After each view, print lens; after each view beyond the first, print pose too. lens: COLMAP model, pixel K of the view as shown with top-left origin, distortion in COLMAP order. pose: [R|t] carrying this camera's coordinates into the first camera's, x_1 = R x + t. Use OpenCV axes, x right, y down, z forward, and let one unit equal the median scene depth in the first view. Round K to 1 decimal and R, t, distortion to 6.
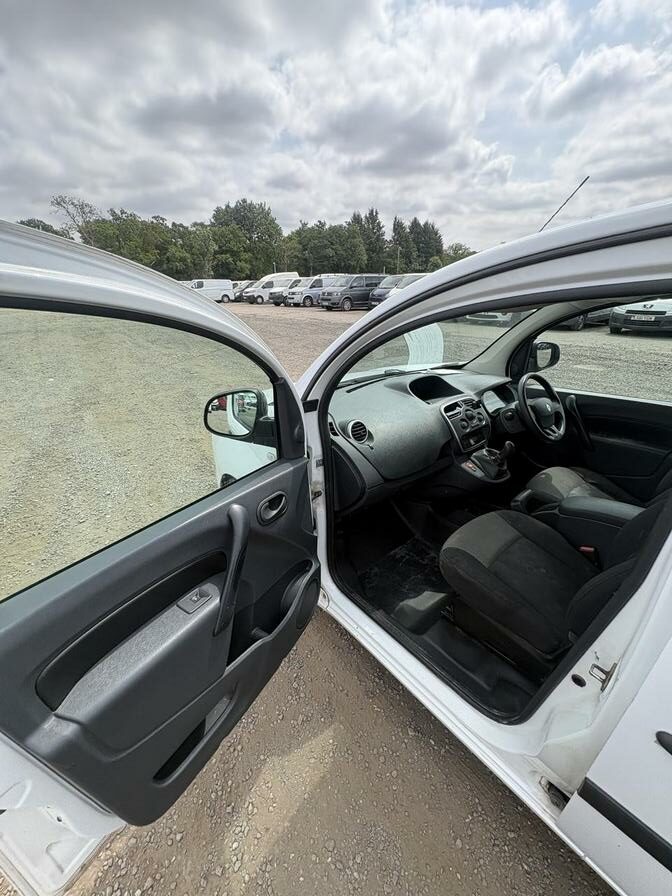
lens RADIAL K [[359.3, 0, 335.5], [0, 359.3, 448.6], [0, 0, 1]] dist [-0.001272, -0.000007]
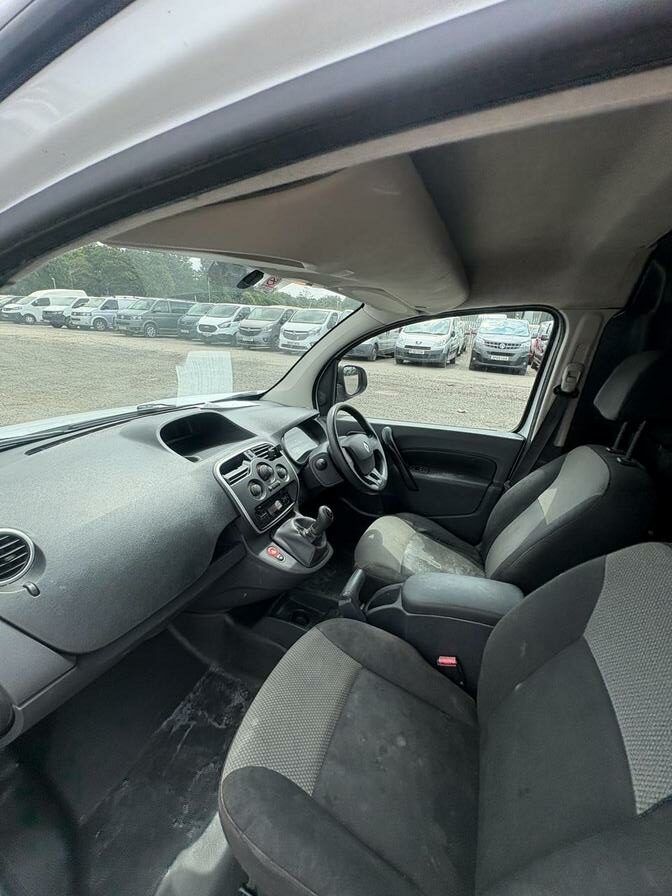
lens RADIAL K [[353.8, 0, 337.7], [0, 353.8, 448.6], [0, 0, 1]] dist [0.000893, -0.000023]
pose [[0.887330, -0.095185, 0.451204, 0.191921], [0.129106, 0.990613, -0.044920, -0.082115], [-0.442692, 0.098113, 0.891290, 0.342697]]
